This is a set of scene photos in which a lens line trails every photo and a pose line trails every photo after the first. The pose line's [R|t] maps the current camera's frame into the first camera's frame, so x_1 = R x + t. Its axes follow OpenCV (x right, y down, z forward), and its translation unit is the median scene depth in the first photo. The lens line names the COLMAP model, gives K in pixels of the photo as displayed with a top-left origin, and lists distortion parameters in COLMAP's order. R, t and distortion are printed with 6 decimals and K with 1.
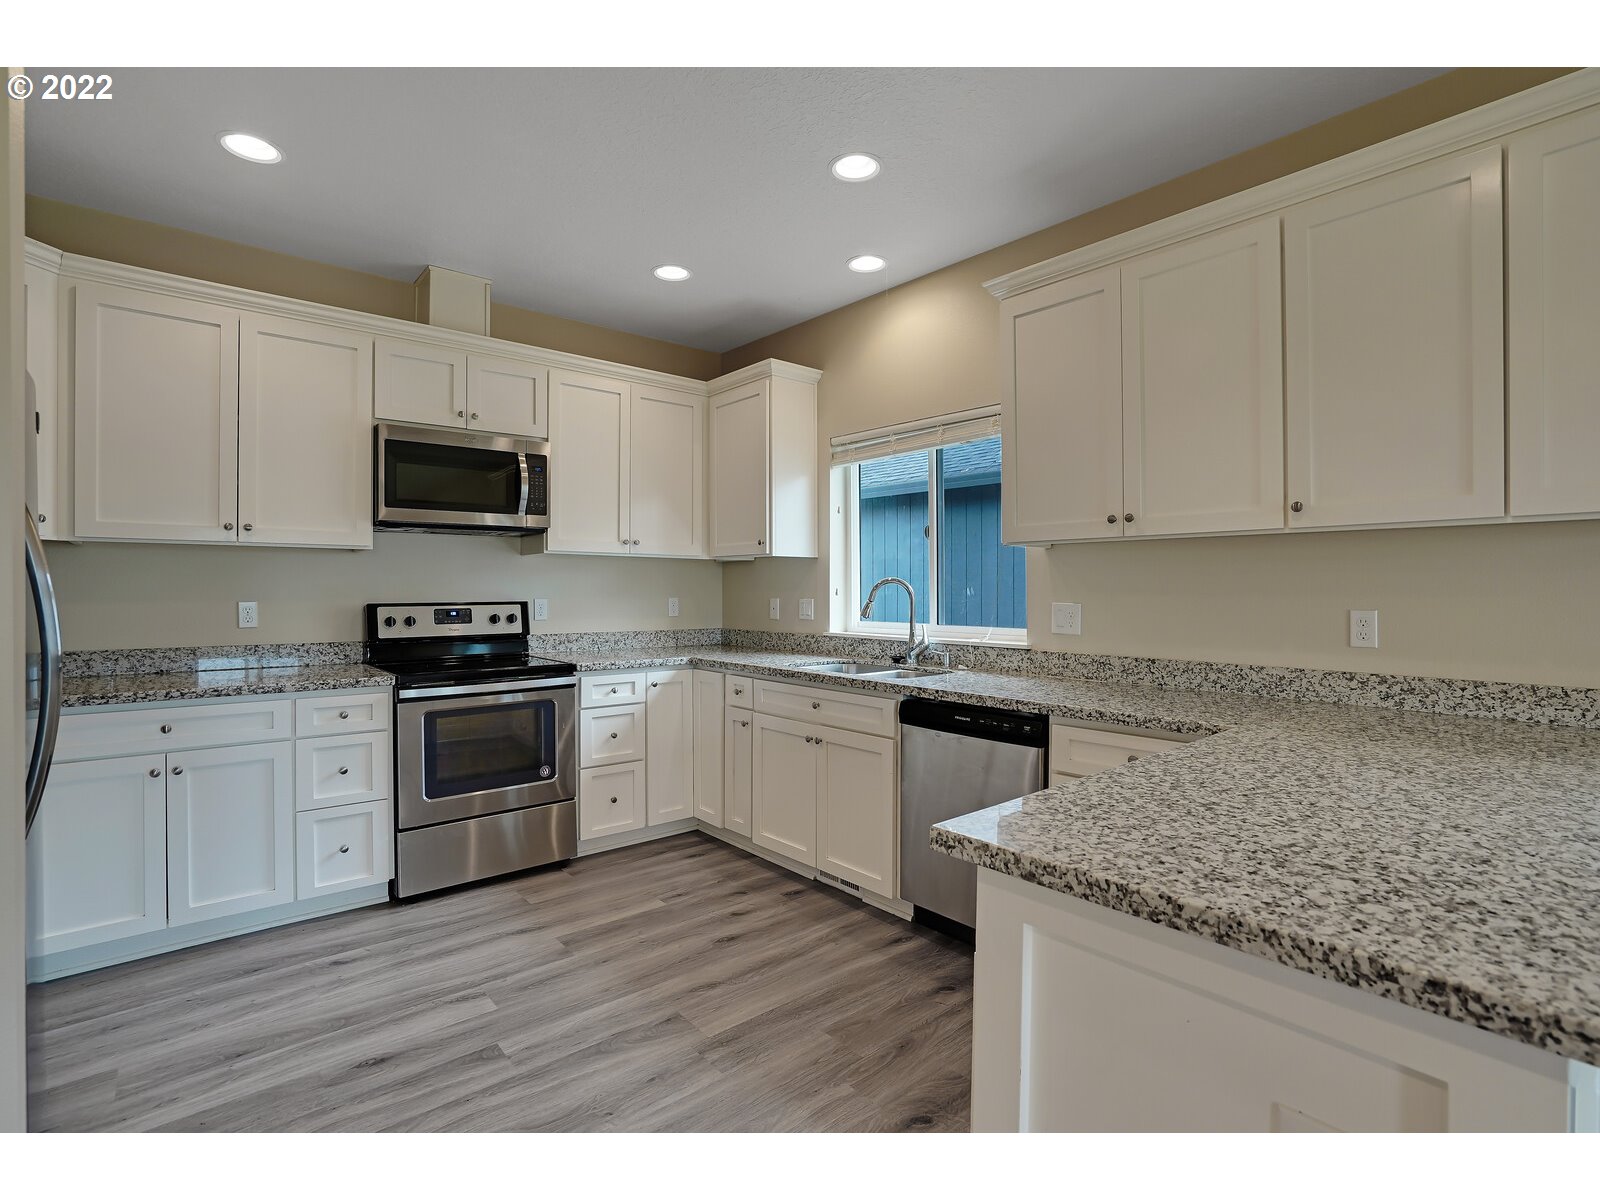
lens RADIAL K [[784.7, 0, 777.9], [0, 784.7, 588.6], [0, 0, 1]] dist [-0.021737, 0.000771]
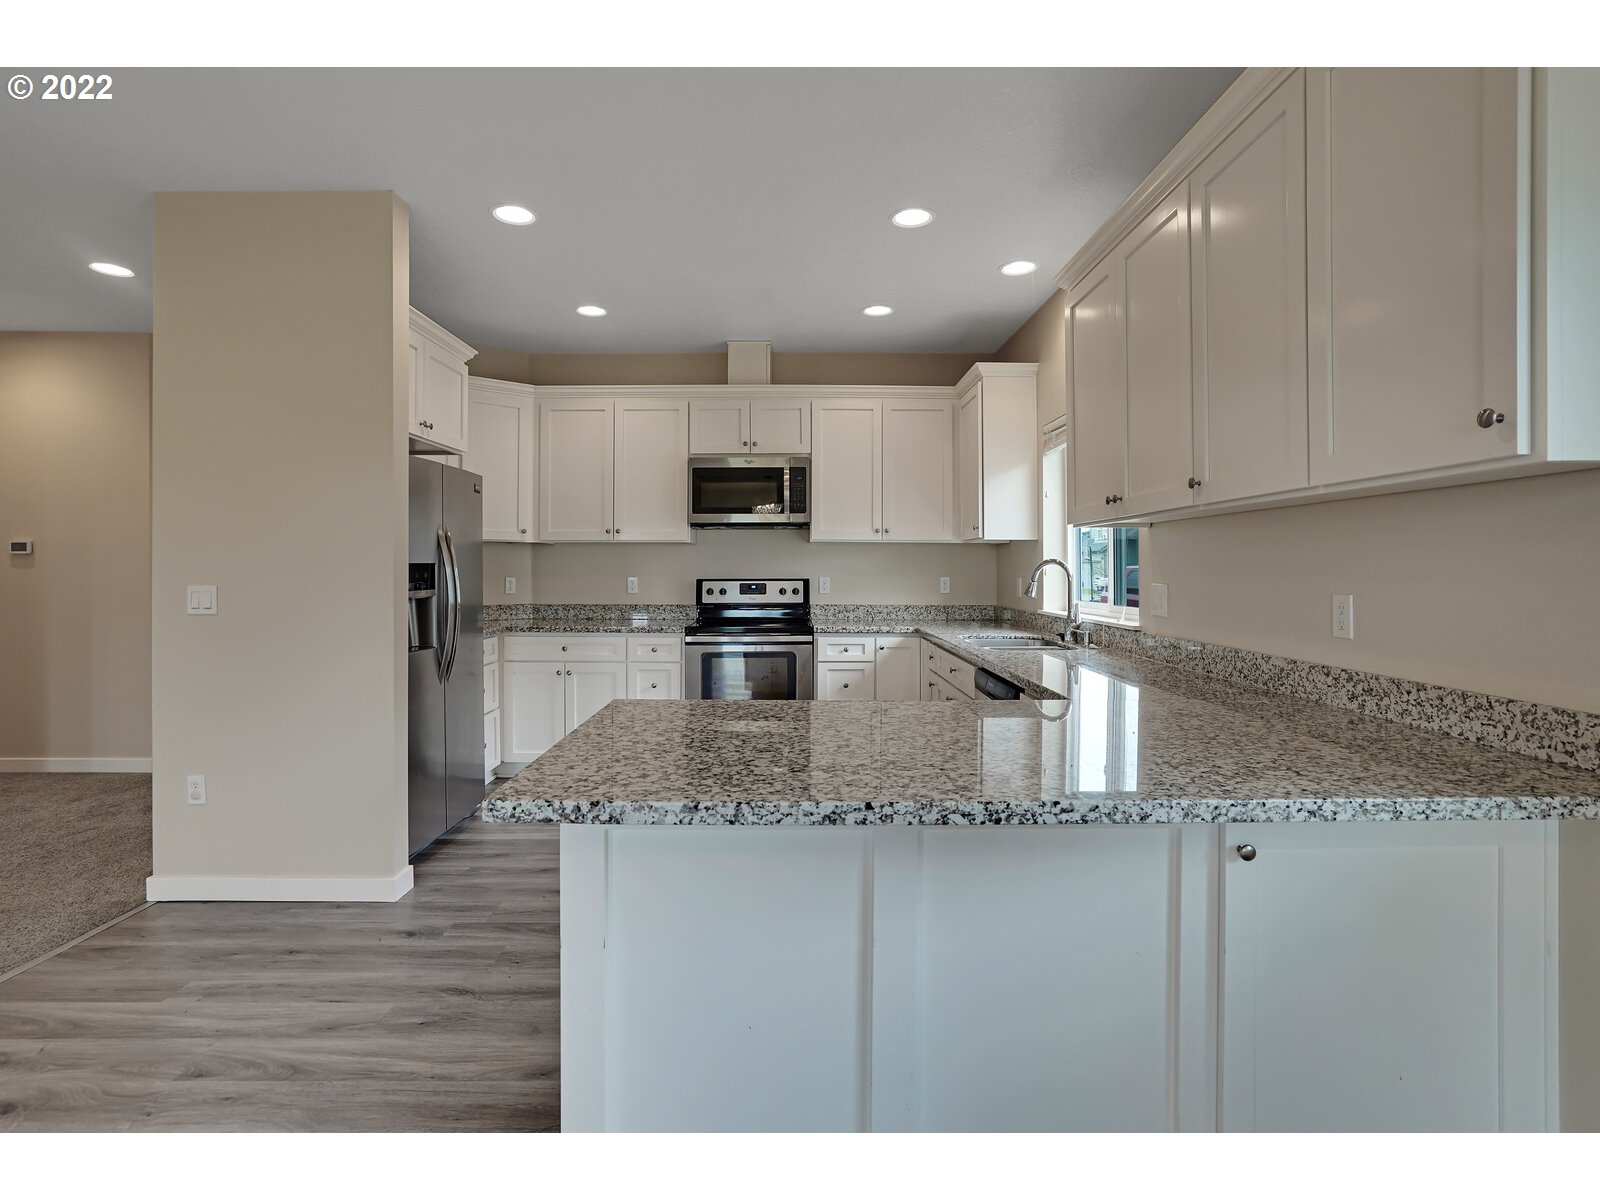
lens RADIAL K [[756.5, 0, 793.7], [0, 756.5, 567.3], [0, 0, 1]] dist [-0.053612, -0.000258]
pose [[0.778140, -0.000842, -0.628091, 0.551431], [-0.001445, 0.999994, -0.003131, 0.001608], [0.628089, 0.003344, 0.778134, 0.001395]]
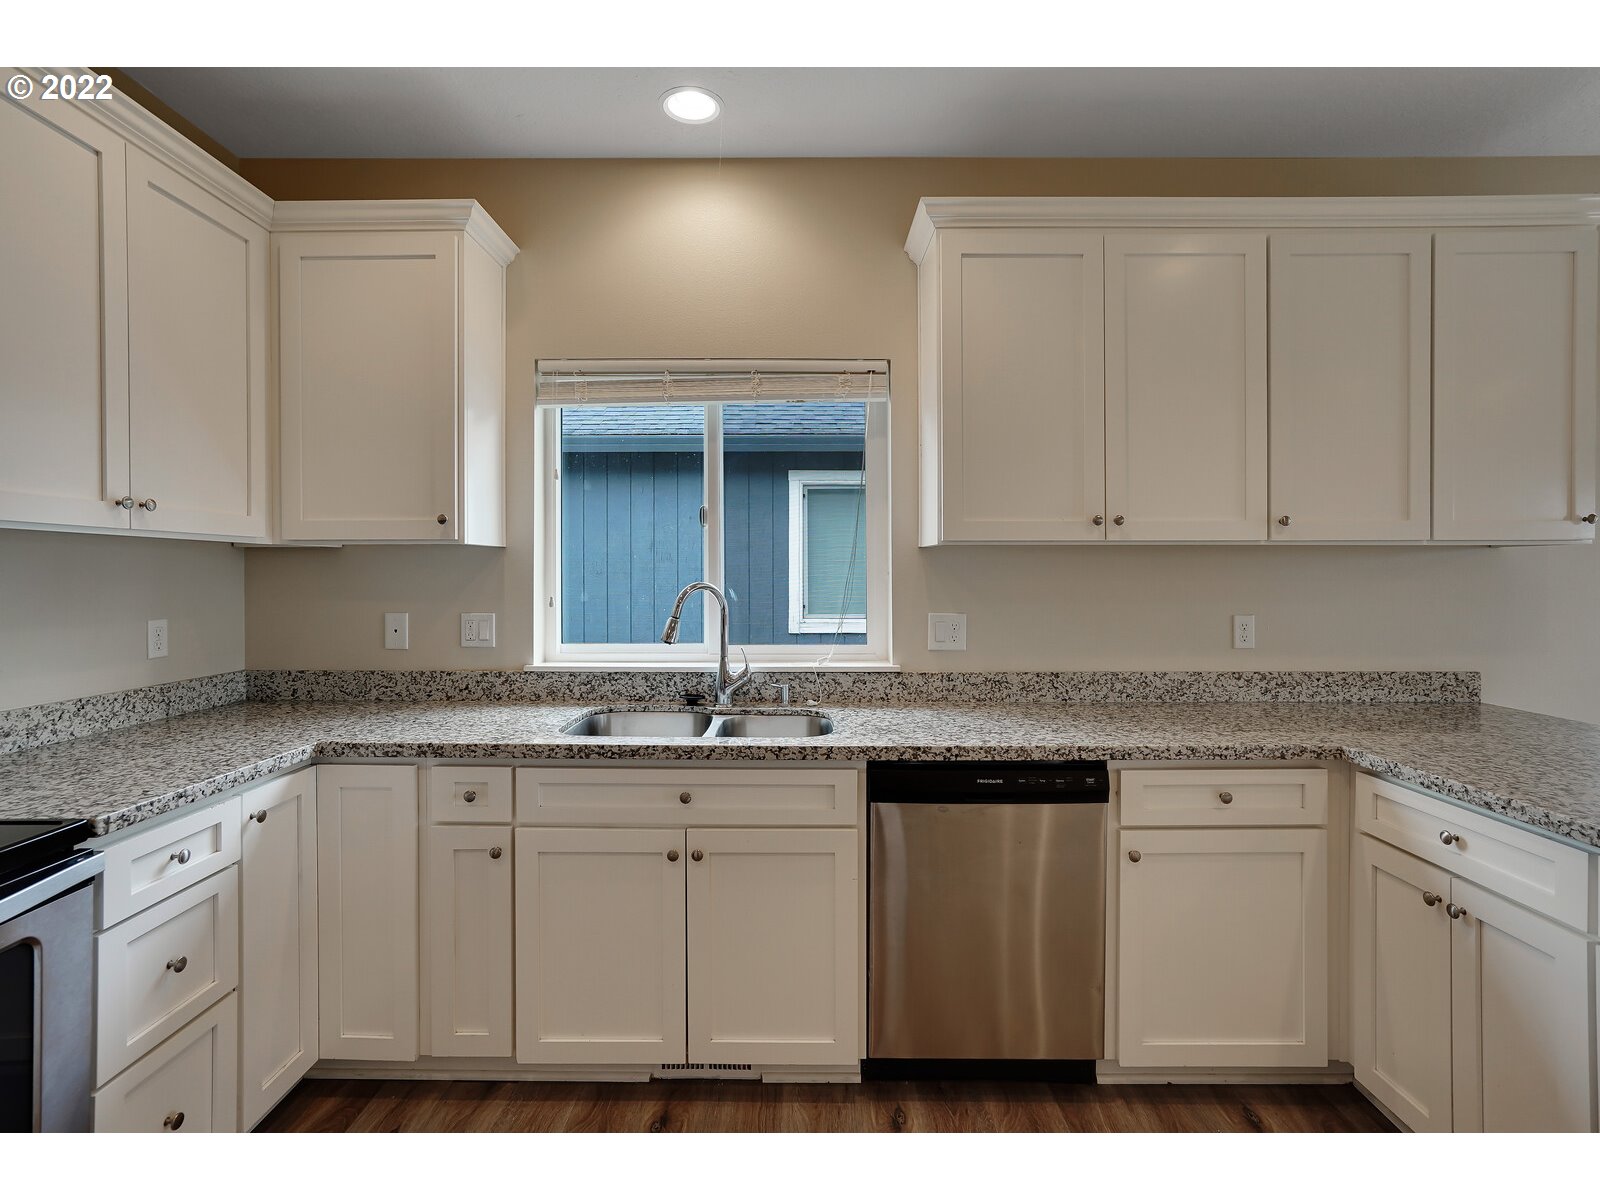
lens RADIAL K [[788.2, 0, 794.7], [0, 788.2, 574.3], [0, 0, 1]] dist [-0.016229, 0.001131]
pose [[0.638789, -0.003485, 0.769374, -0.360640], [0.002317, 0.999994, 0.002605, -0.024350], [-0.769378, 0.000119, 0.638793, 0.541485]]
